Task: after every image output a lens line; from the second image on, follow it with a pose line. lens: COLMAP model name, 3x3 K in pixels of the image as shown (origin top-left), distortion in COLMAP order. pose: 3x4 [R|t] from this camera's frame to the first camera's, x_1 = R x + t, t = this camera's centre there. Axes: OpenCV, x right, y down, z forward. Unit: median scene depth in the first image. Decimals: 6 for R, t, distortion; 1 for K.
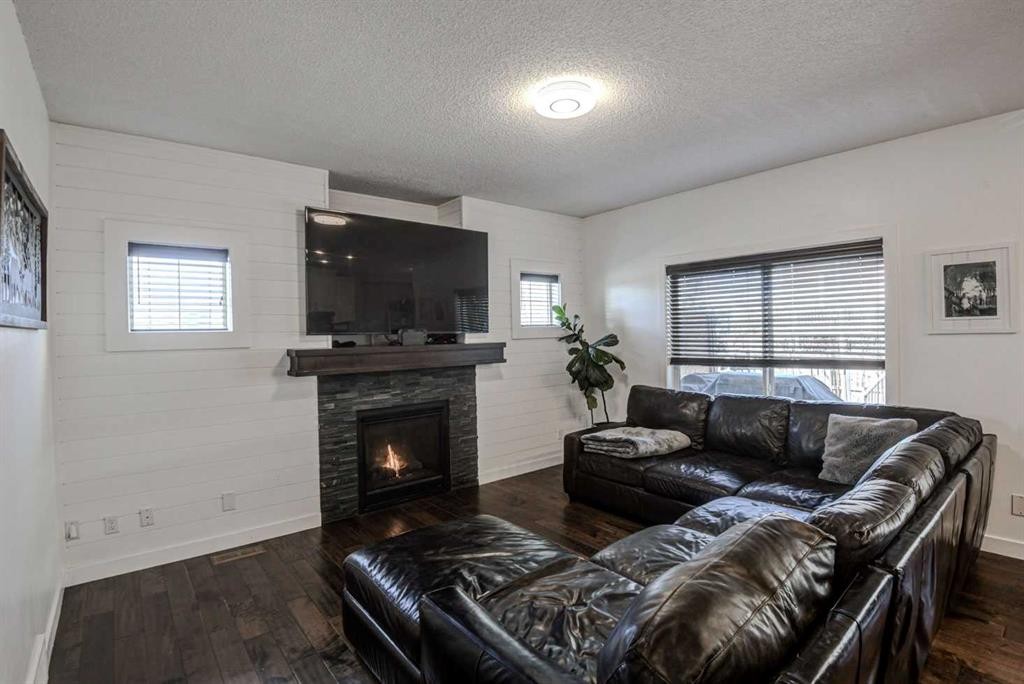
lens RADIAL K [[484.9, 0, 512.0], [0, 484.9, 342.0], [0, 0, 1]] dist [-0.001808, -0.027782]
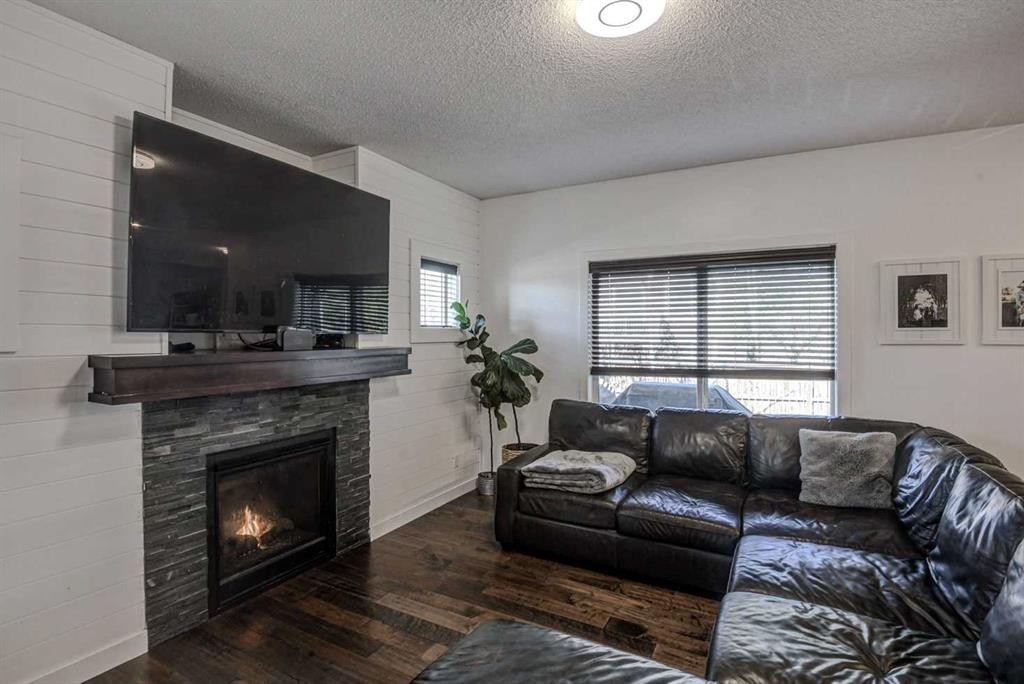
lens RADIAL K [[504.4, 0, 487.2], [0, 504.4, 337.2], [0, 0, 1]] dist [-0.002249, -0.030969]
pose [[0.934308, 0.018675, 0.355977, -0.202217], [-0.012219, 0.999718, -0.020376, -0.000420], [-0.356257, 0.014688, 0.934272, 0.248309]]
